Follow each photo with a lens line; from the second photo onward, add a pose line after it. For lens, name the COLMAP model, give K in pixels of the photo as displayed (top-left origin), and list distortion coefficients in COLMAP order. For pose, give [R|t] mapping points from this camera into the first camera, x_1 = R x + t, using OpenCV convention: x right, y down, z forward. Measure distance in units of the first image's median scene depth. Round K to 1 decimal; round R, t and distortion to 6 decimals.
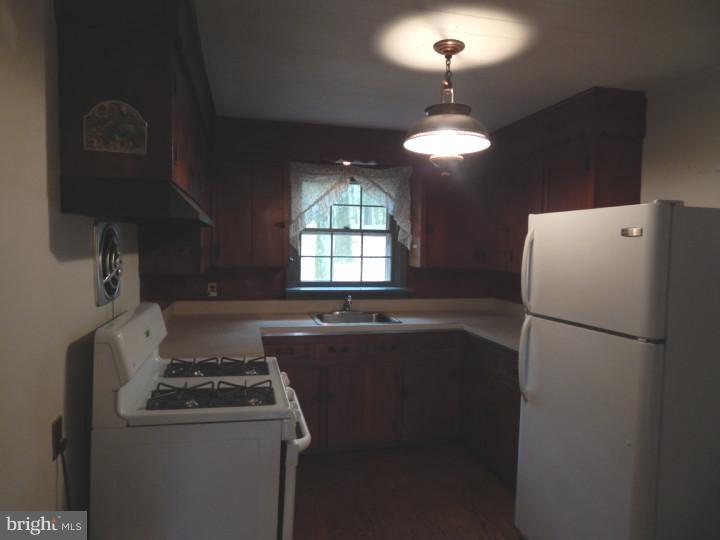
lens RADIAL K [[469.7, 0, 358.8], [0, 469.7, 270.8], [0, 0, 1]] dist [-0.009379, 0.002246]
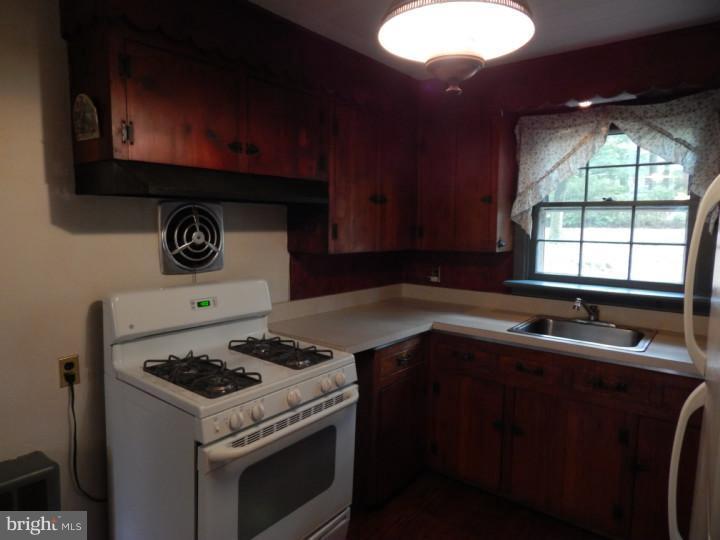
lens RADIAL K [[469.7, 0, 358.2], [0, 469.7, 267.6], [0, 0, 1]] dist [-0.009379, 0.002246]
pose [[0.608932, 0.064672, -0.790582, 0.308792], [-0.046825, 0.997863, 0.045562, -0.007380], [0.791839, 0.009275, 0.610659, 0.308774]]
